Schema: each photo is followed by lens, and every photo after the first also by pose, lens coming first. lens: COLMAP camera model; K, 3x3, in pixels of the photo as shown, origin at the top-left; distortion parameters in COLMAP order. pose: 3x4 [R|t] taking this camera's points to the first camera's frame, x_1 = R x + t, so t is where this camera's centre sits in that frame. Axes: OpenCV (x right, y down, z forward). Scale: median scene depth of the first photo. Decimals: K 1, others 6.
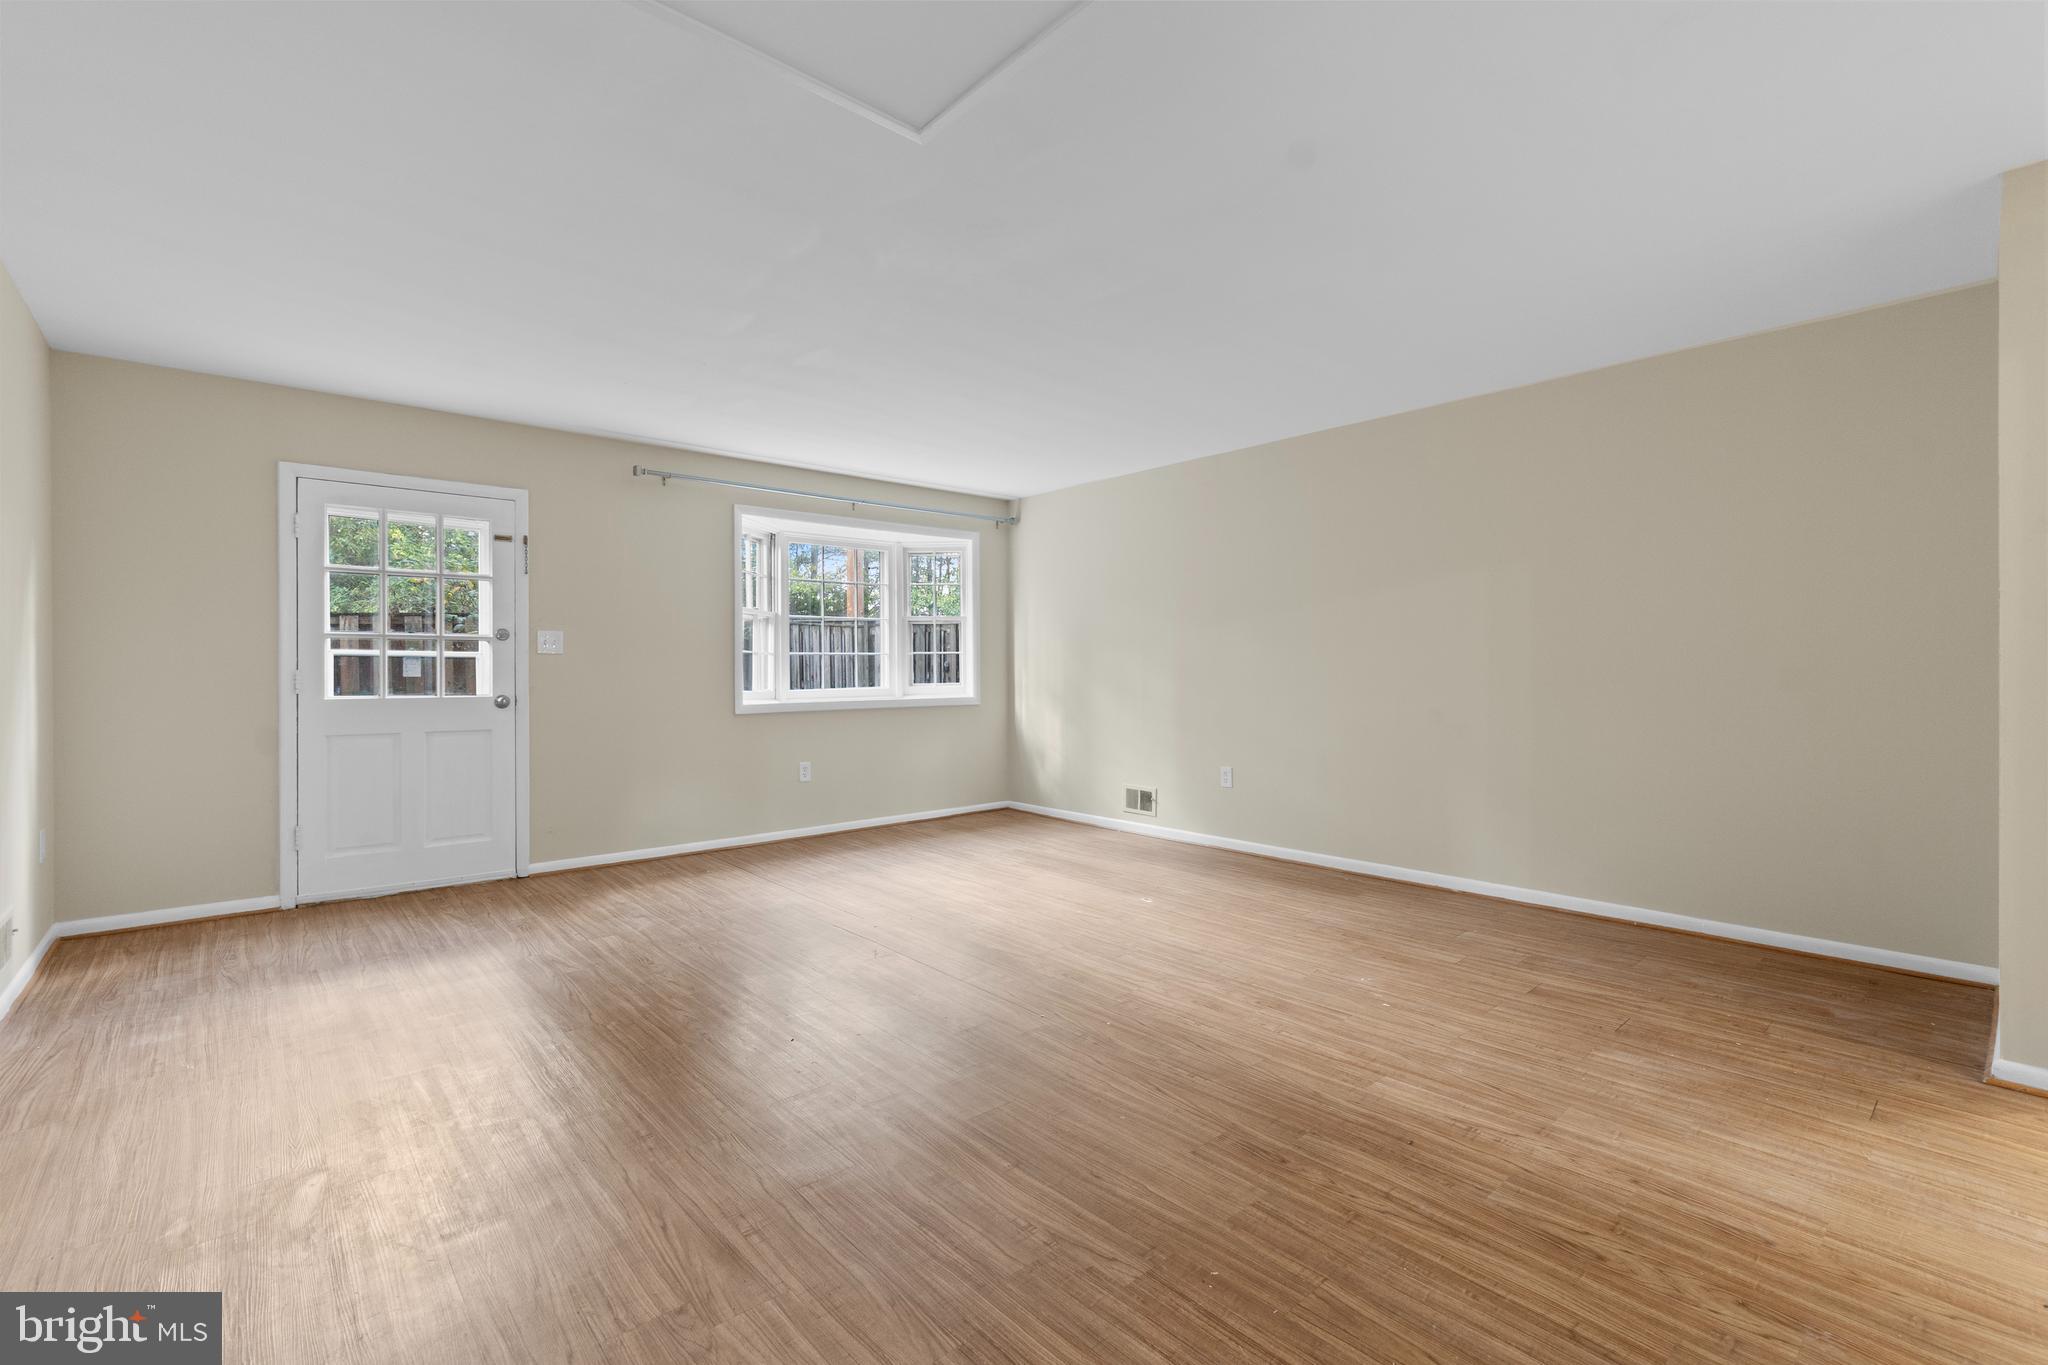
lens RADIAL K [[880.2, 0, 1012.4], [0, 880.2, 668.1], [0, 0, 1]] dist [-0.005578, 0.002853]
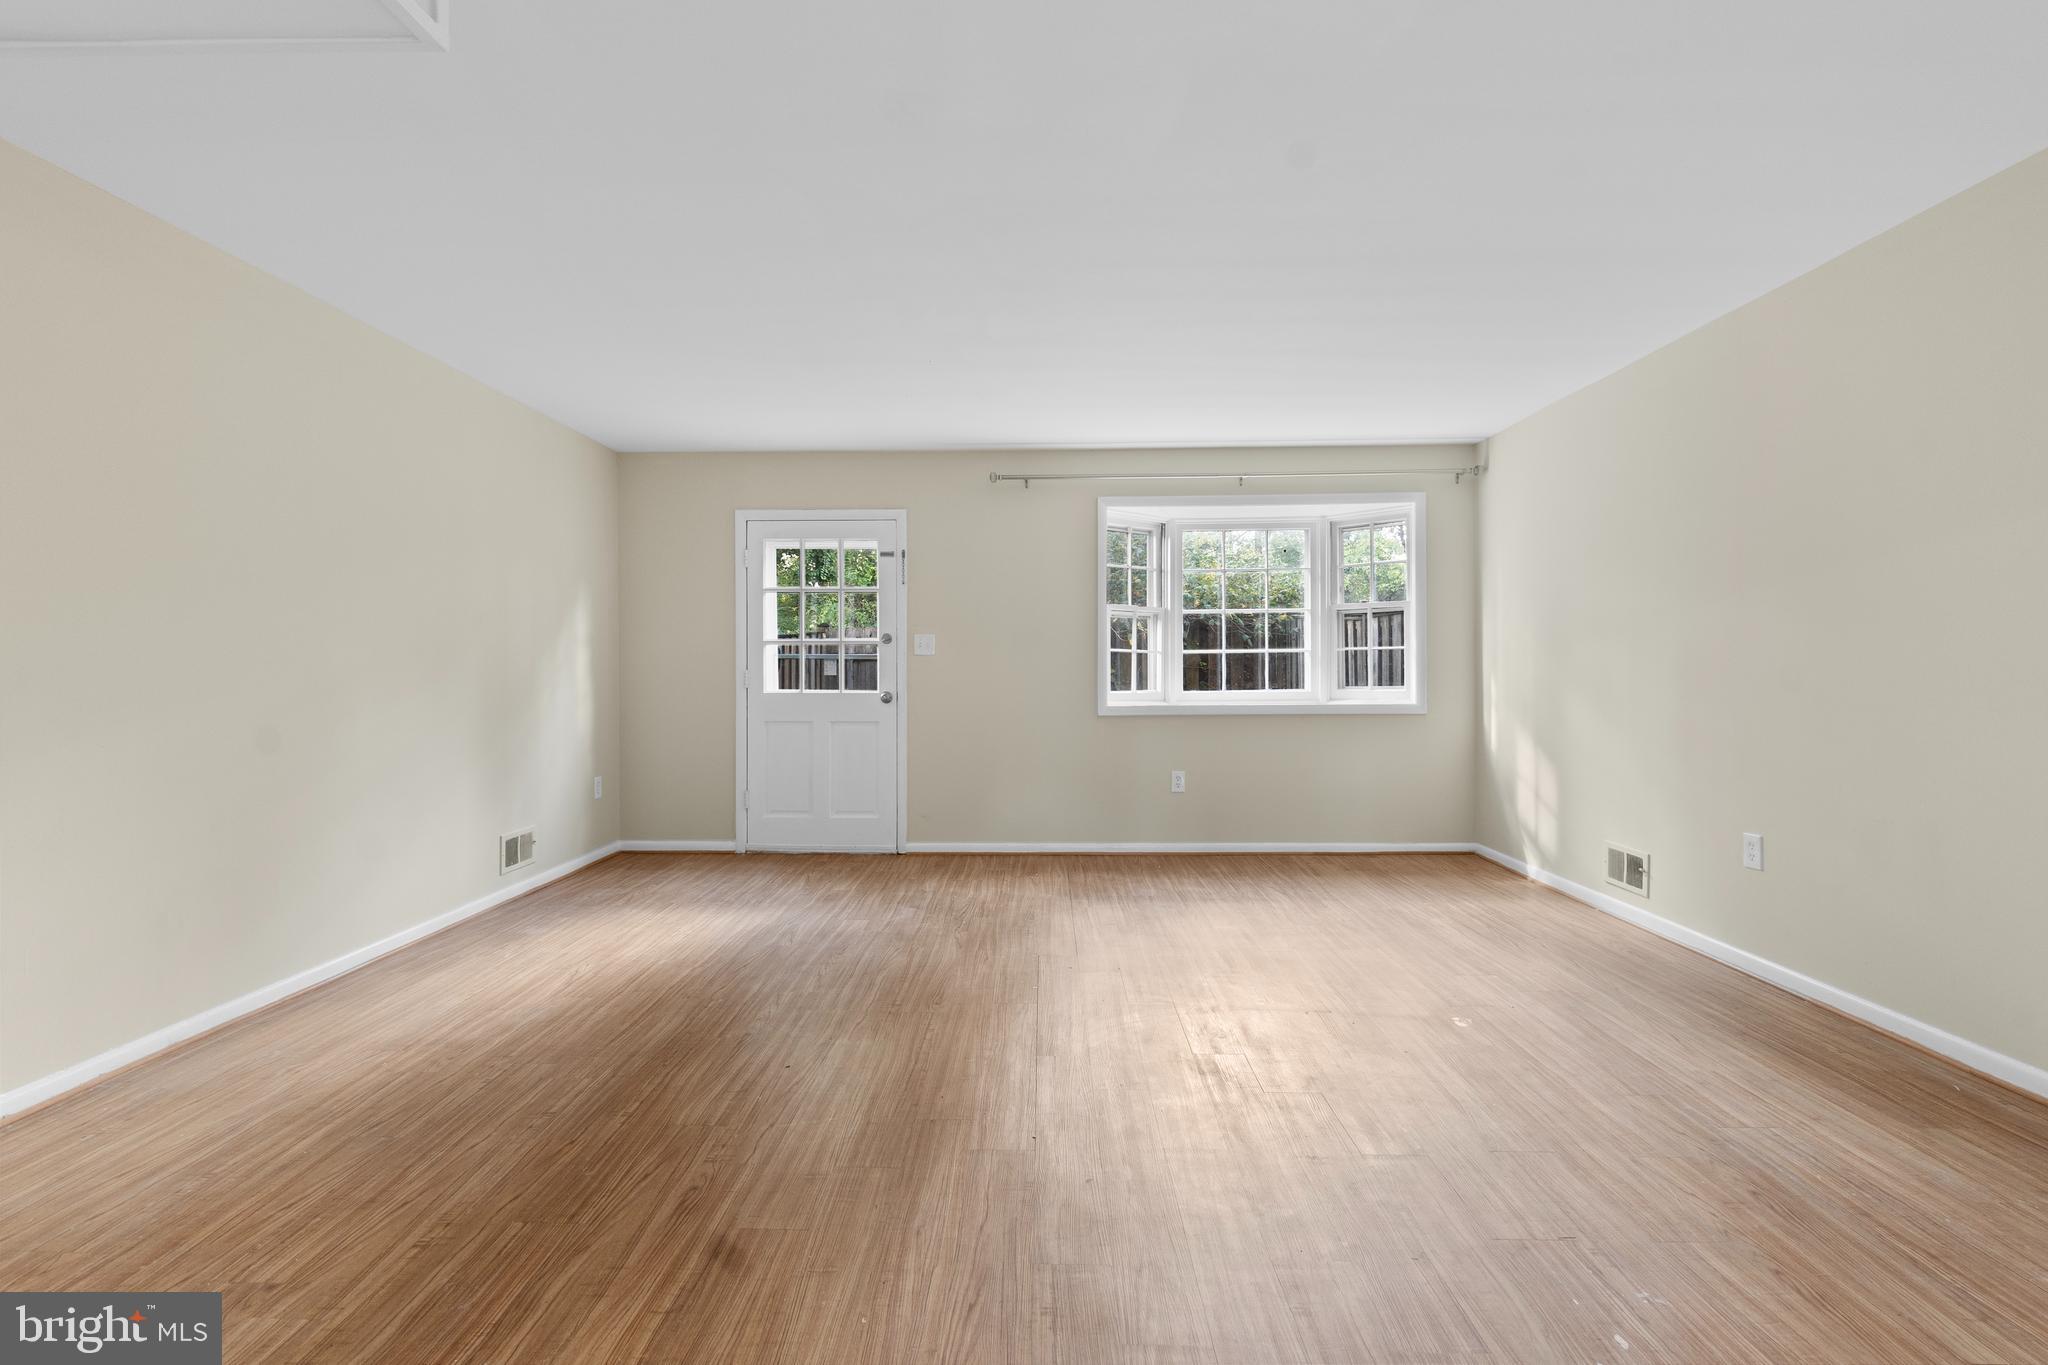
lens RADIAL K [[880.2, 0, 1020.2], [0, 880.2, 677.9], [0, 0, 1]] dist [-0.005578, 0.002853]
pose [[0.742315, 0.007143, -0.670013, 0.264695], [0.001316, 0.999926, 0.012118, -0.000791], [0.670050, -0.009877, 0.742250, 0.225762]]
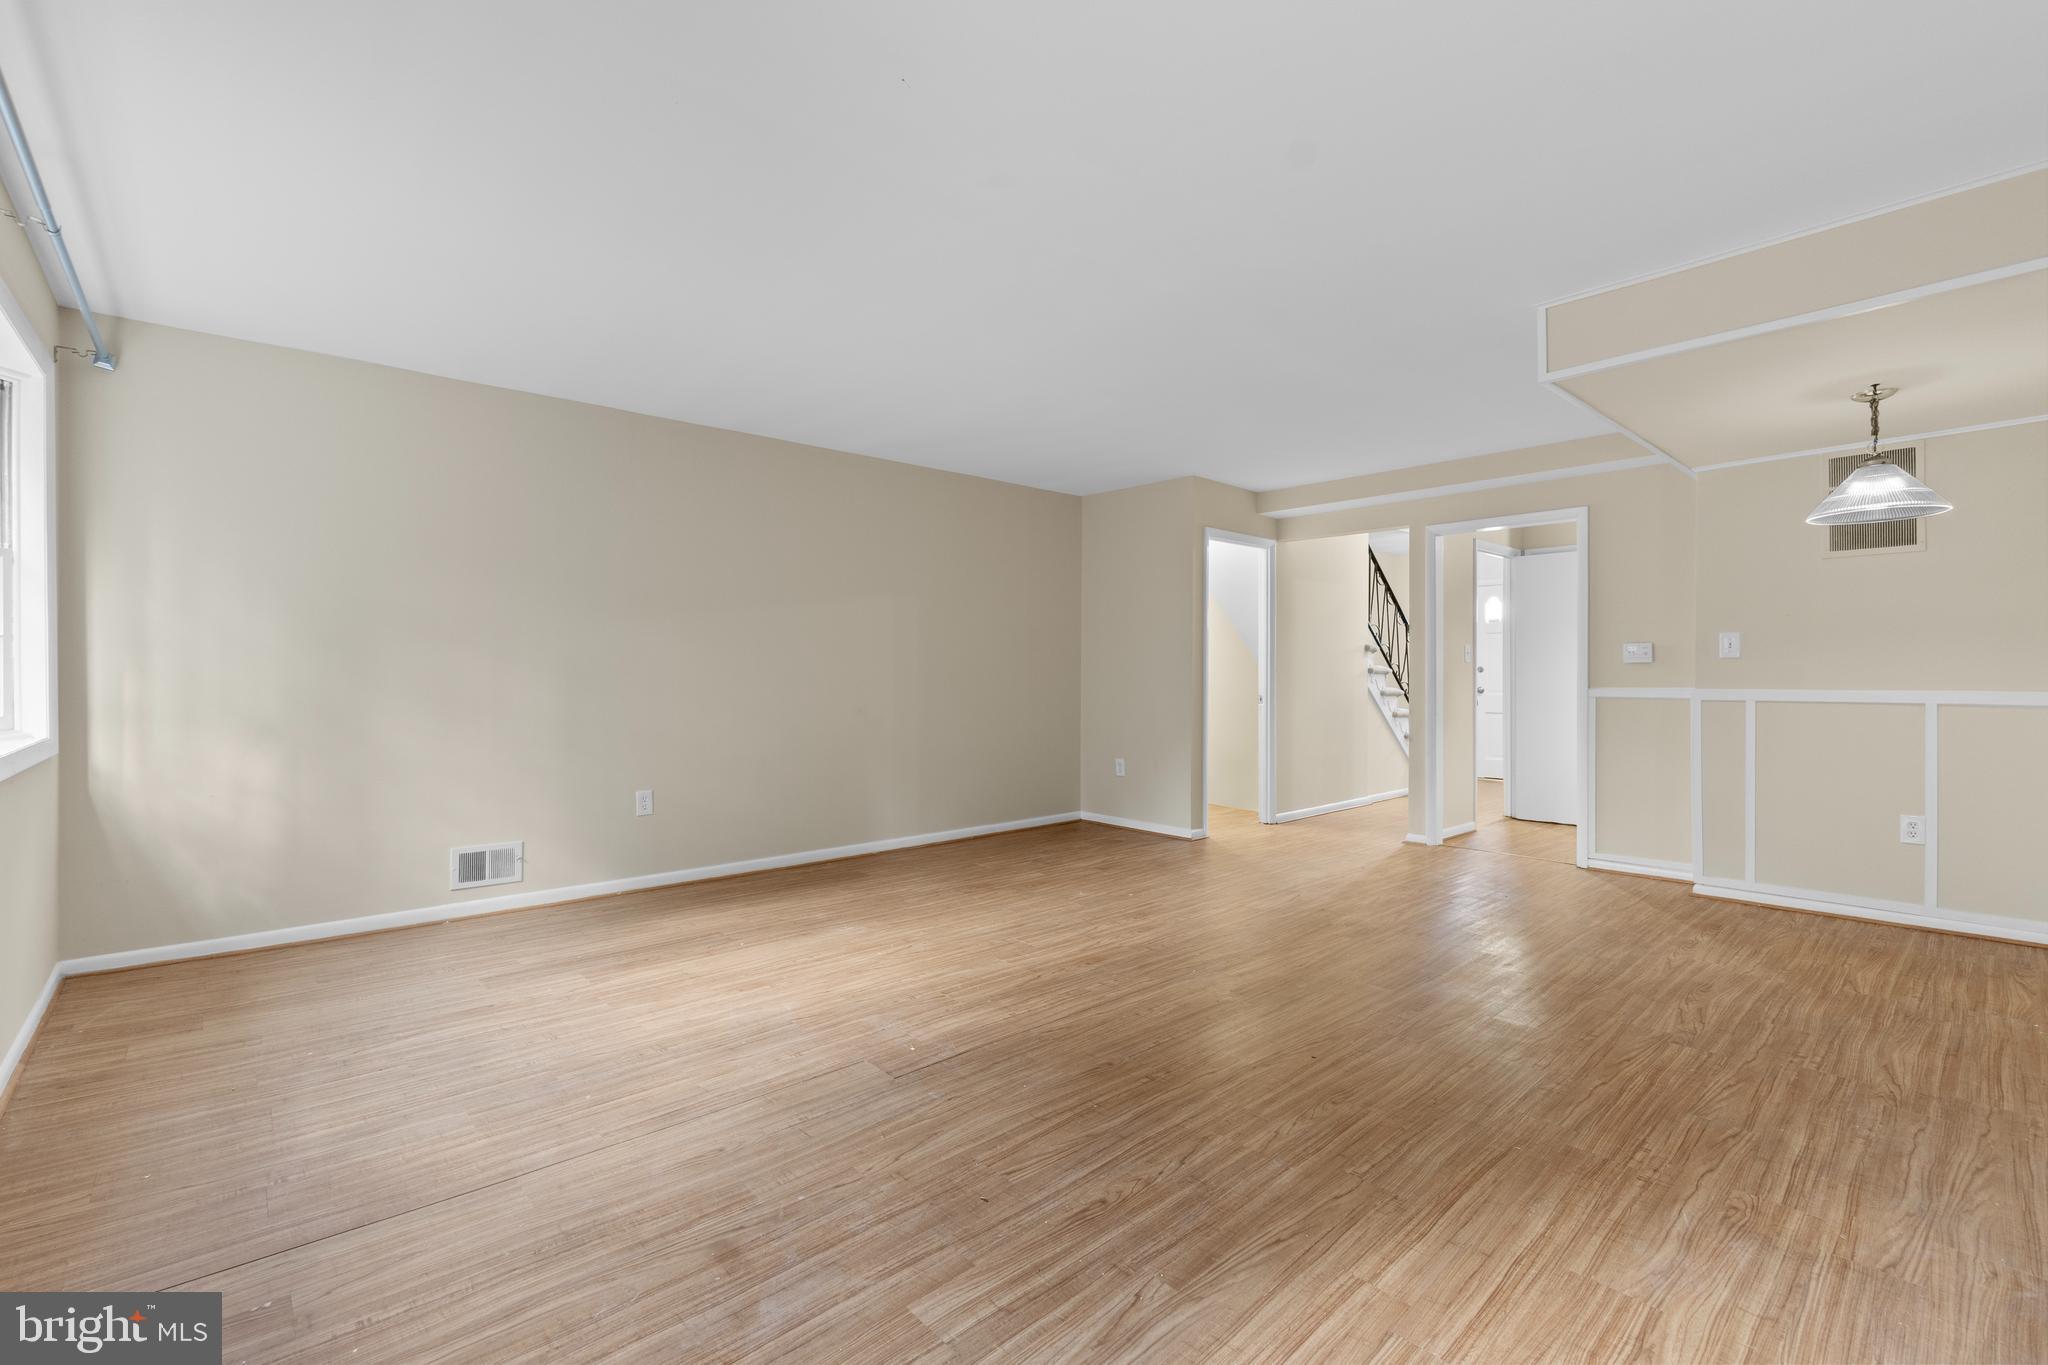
lens RADIAL K [[880.2, 0, 1031.6], [0, 880.2, 661.5], [0, 0, 1]] dist [-0.005578, 0.002853]
pose [[-0.018925, 0.016506, 0.999685, -0.582865], [-0.004021, 0.999854, -0.016584, 0.002159], [-0.999813, -0.004334, -0.018856, 0.634184]]
